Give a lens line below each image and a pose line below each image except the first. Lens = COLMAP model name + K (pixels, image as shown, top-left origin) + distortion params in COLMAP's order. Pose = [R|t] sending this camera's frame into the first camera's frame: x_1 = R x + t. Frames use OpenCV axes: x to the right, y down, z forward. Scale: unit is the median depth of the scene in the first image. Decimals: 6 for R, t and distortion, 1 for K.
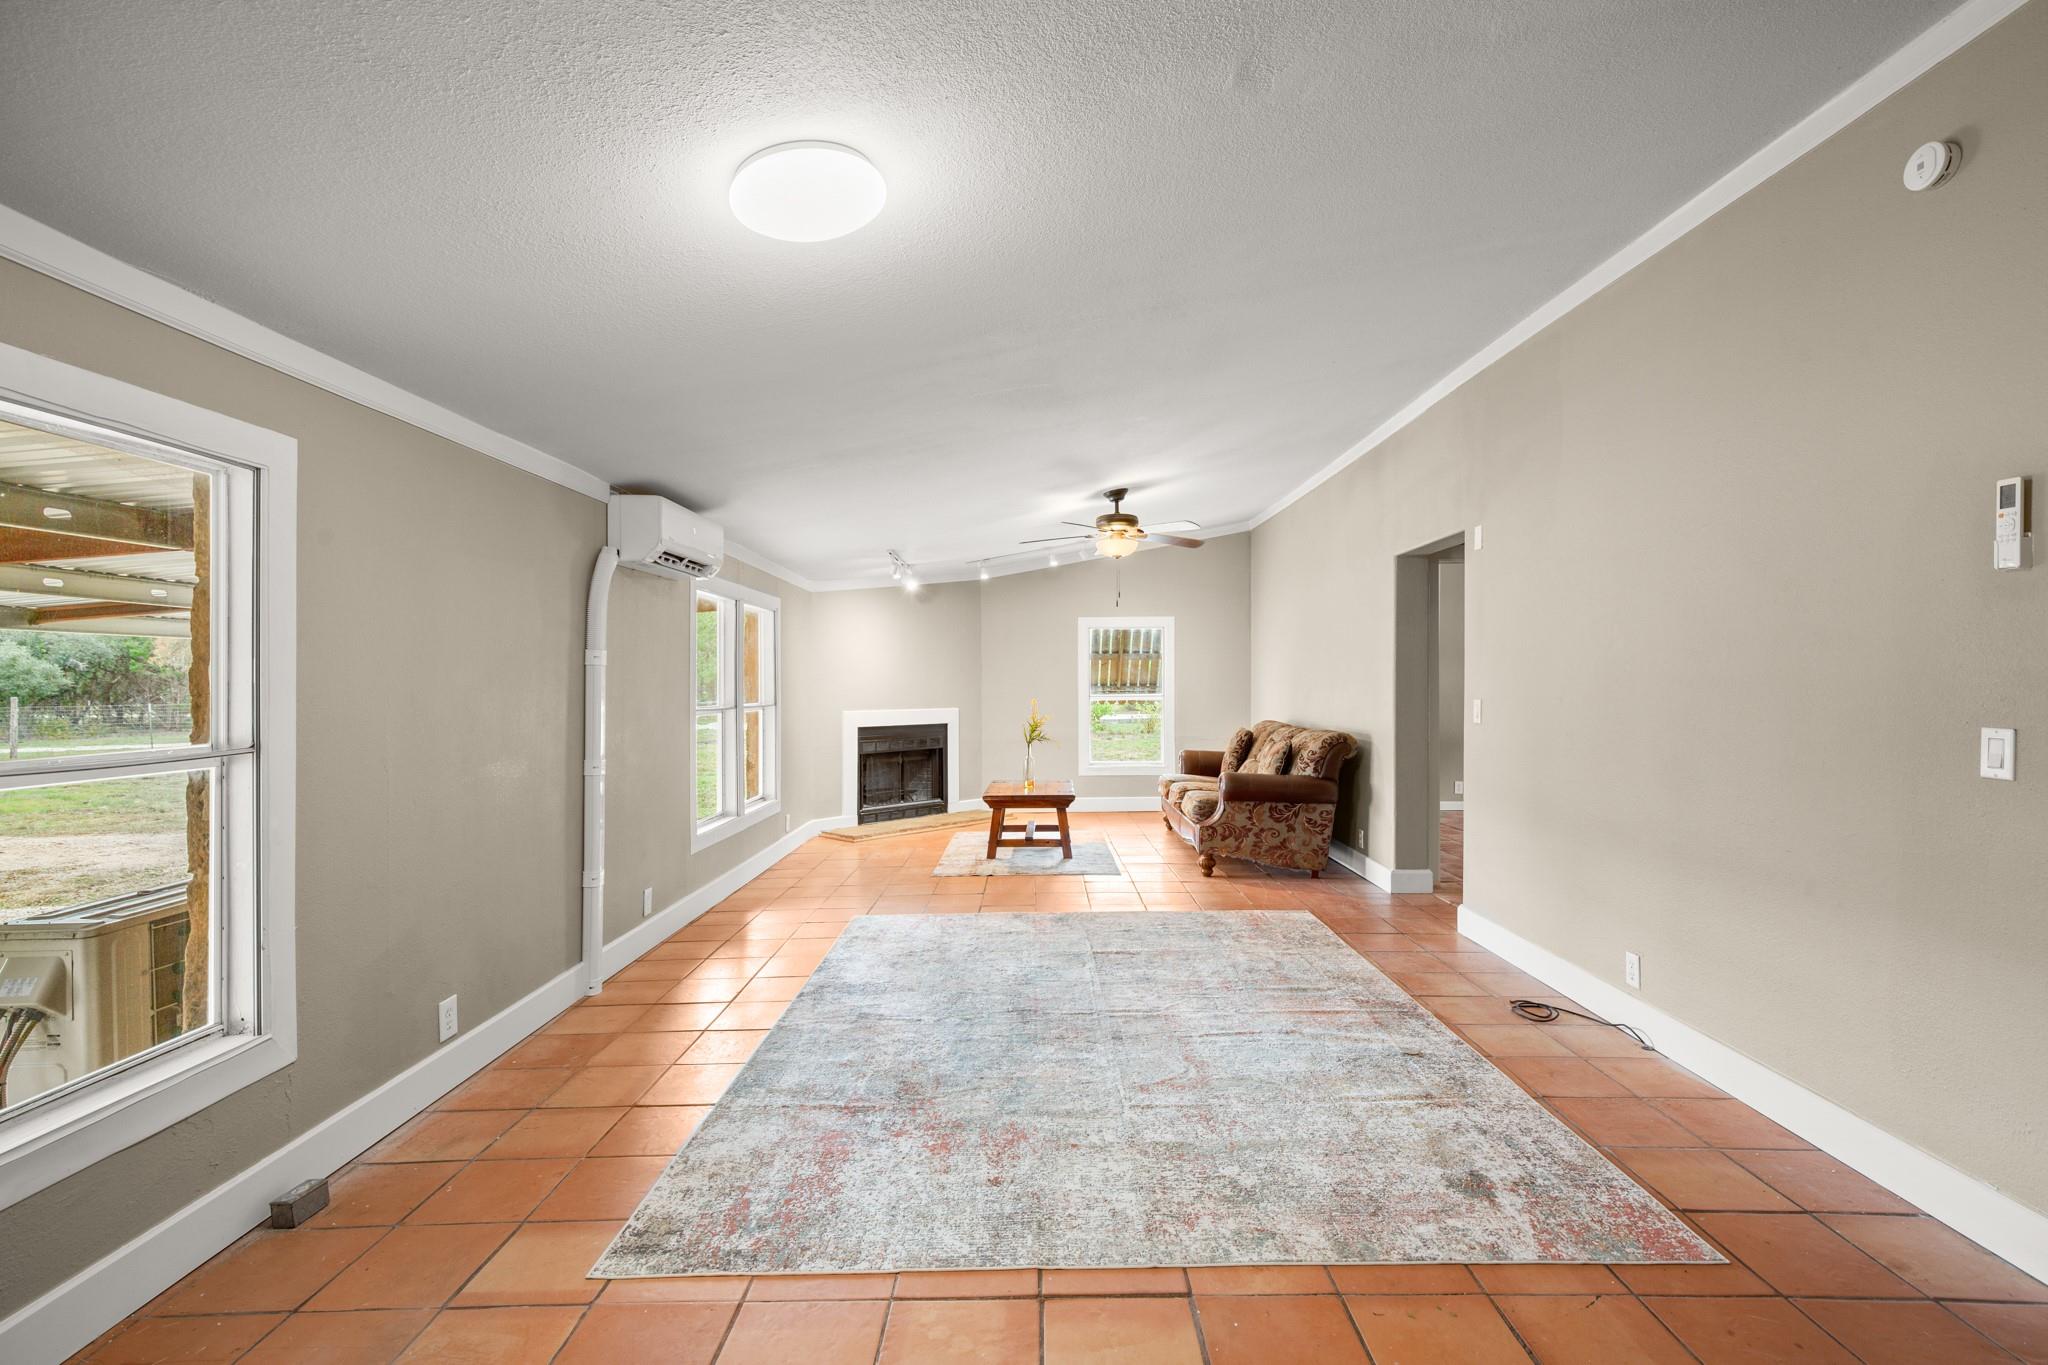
lens RADIAL K [[935.3, 0, 1039.2], [0, 935.3, 682.0], [0, 0, 1]] dist [-0.002229, 0.004706]
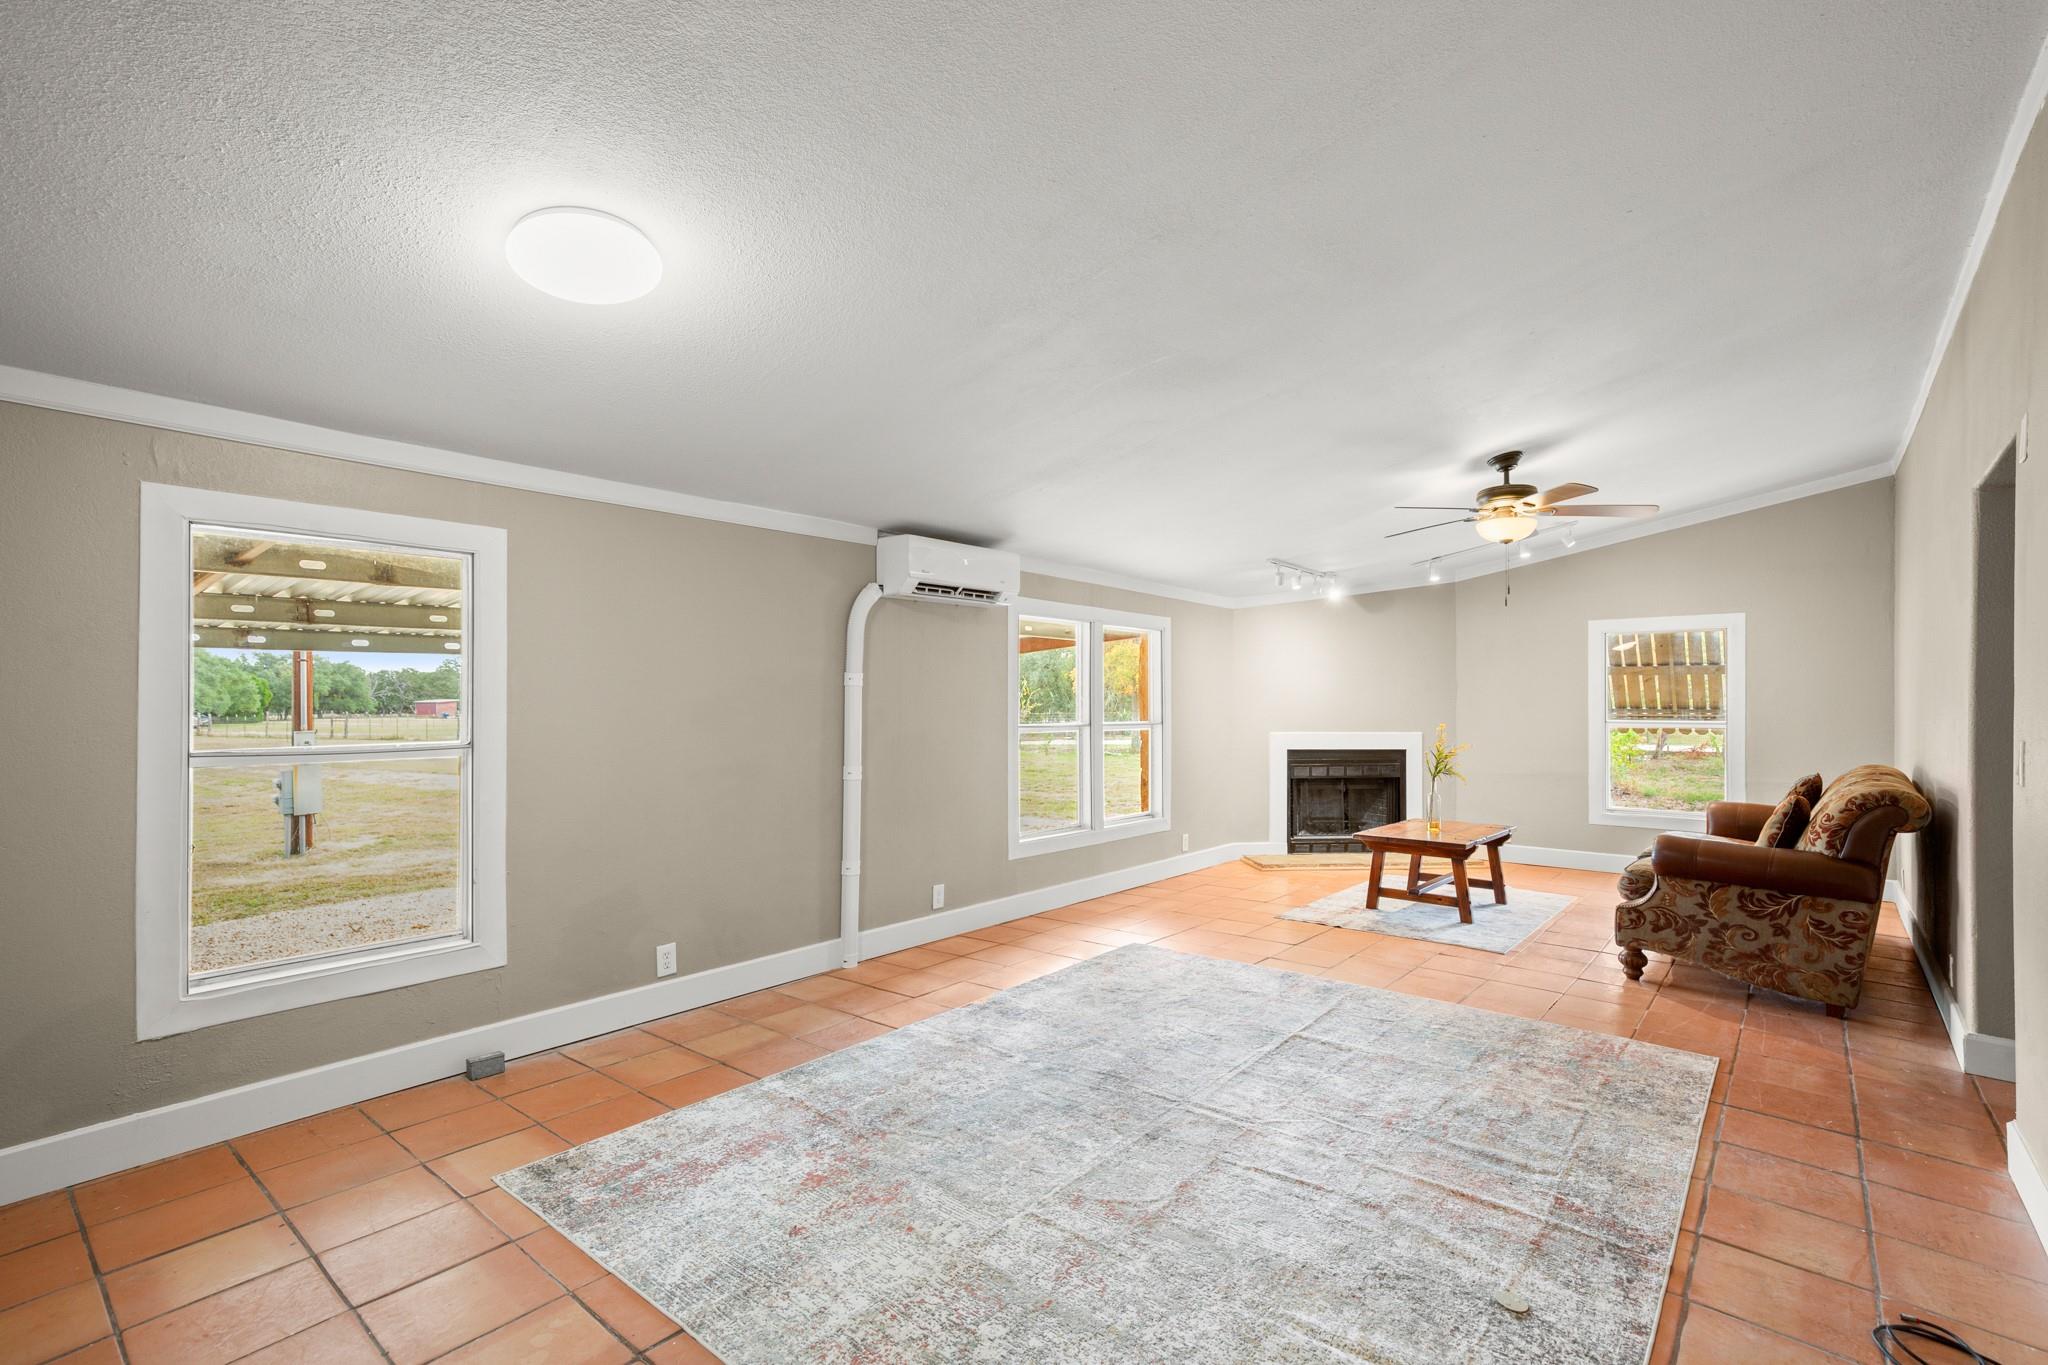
lens RADIAL K [[935.3, 0, 1034.1], [0, 935.3, 686.6], [0, 0, 1]] dist [-0.002229, 0.004706]
pose [[0.764928, -0.003505, -0.644106, 0.291766], [-0.005975, 0.999904, -0.012536, -0.001728], [0.644088, 0.013438, 0.764833, 0.166609]]
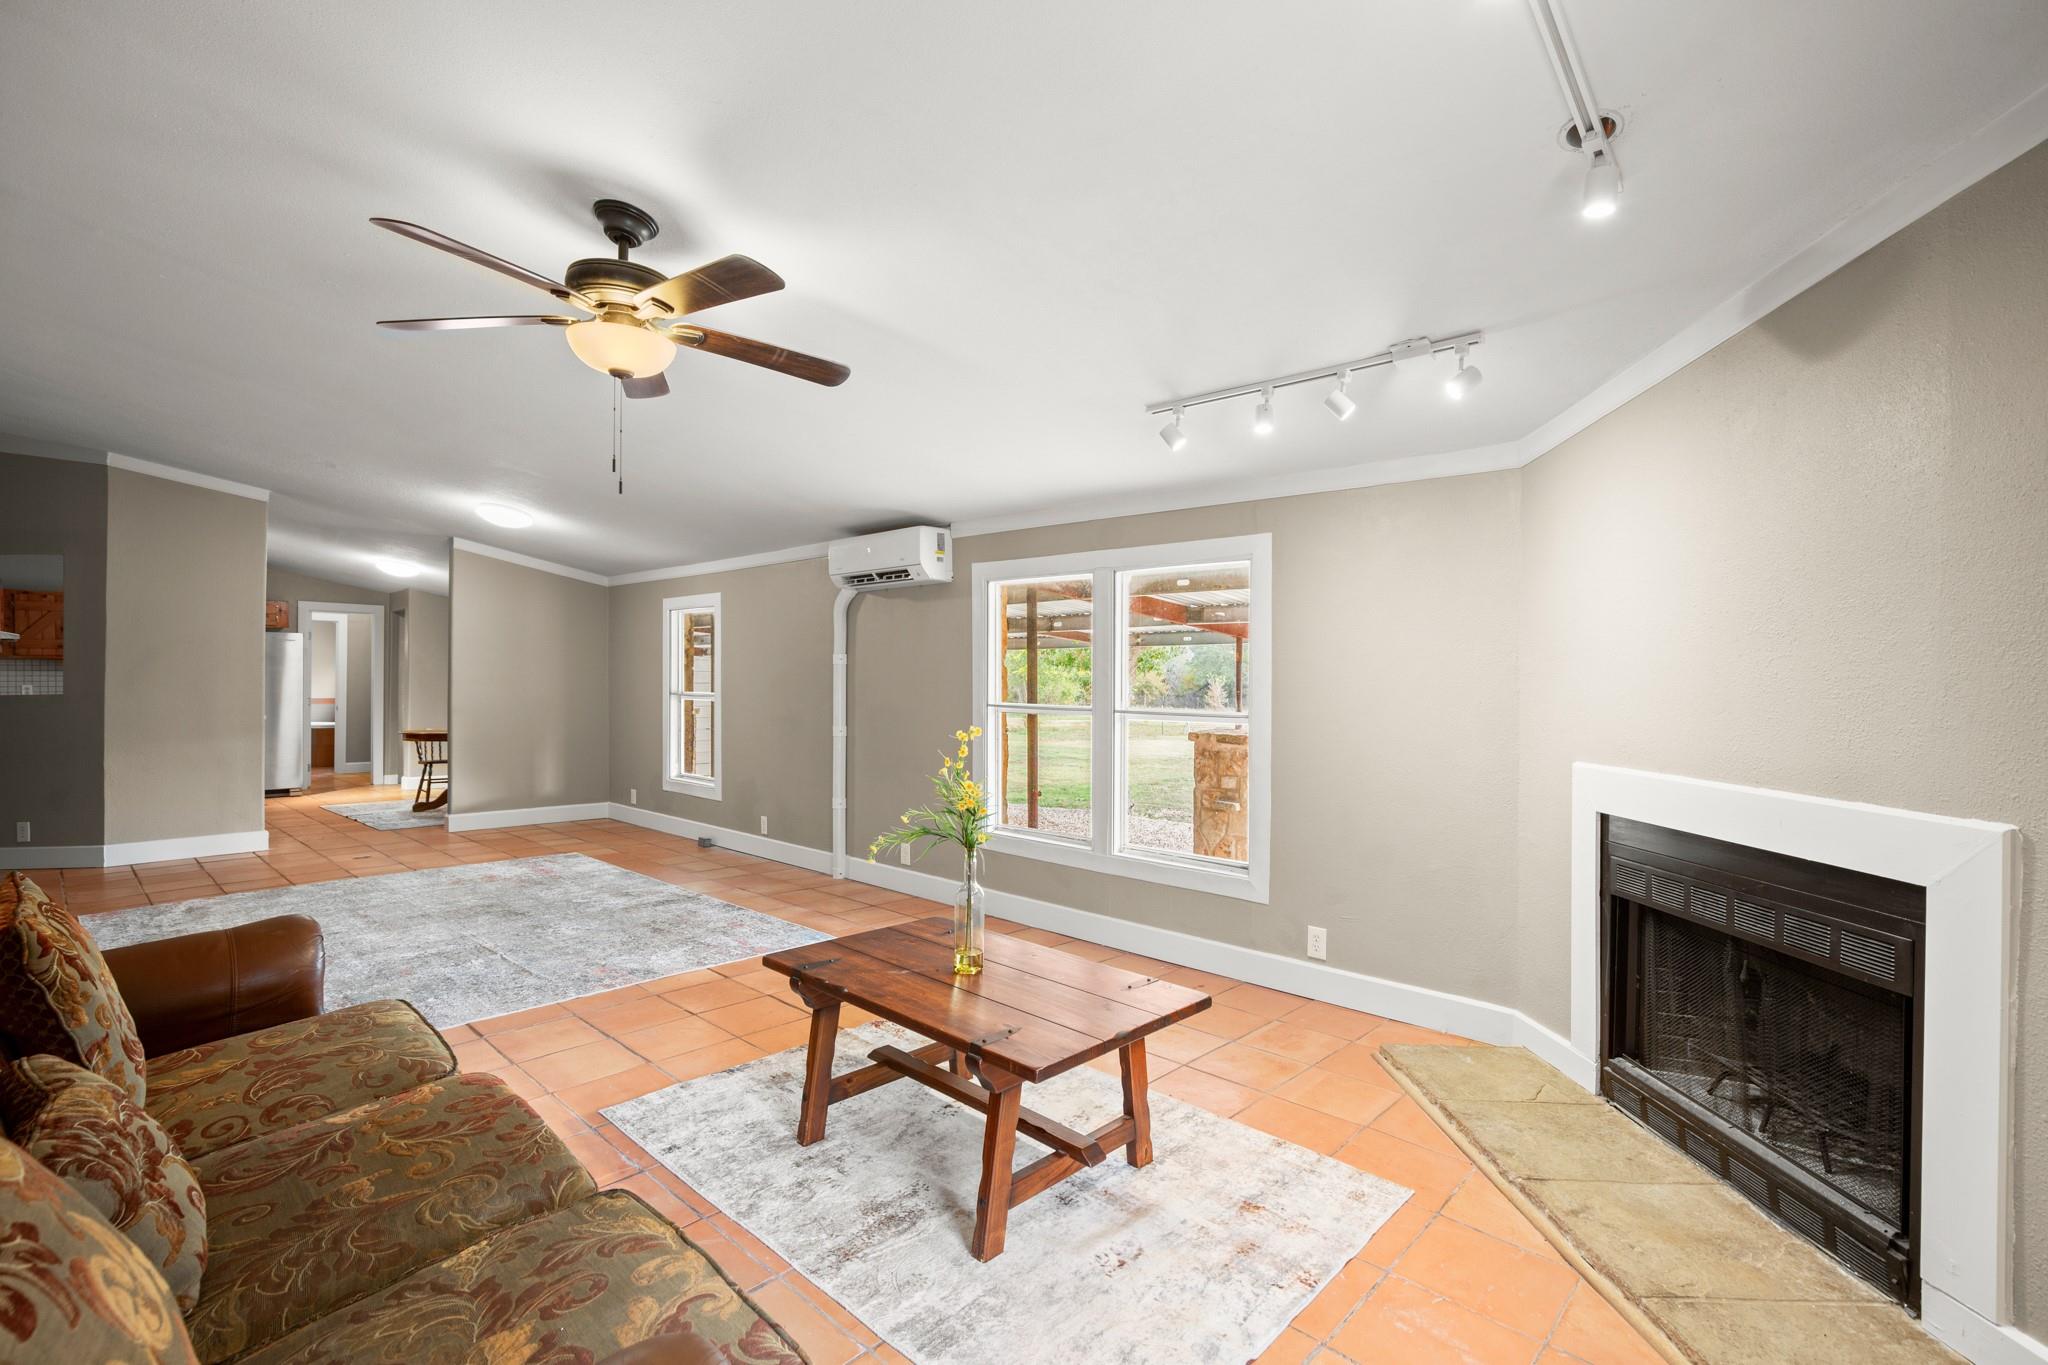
lens RADIAL K [[935.3, 0, 1028.4], [0, 935.3, 679.0], [0, 0, 1]] dist [-0.002229, 0.004706]
pose [[-0.686530, -0.000946, -0.727101, 0.273397], [-0.006767, 0.999964, 0.005088, -0.001438], [0.727070, 0.008413, -0.686512, 1.474683]]
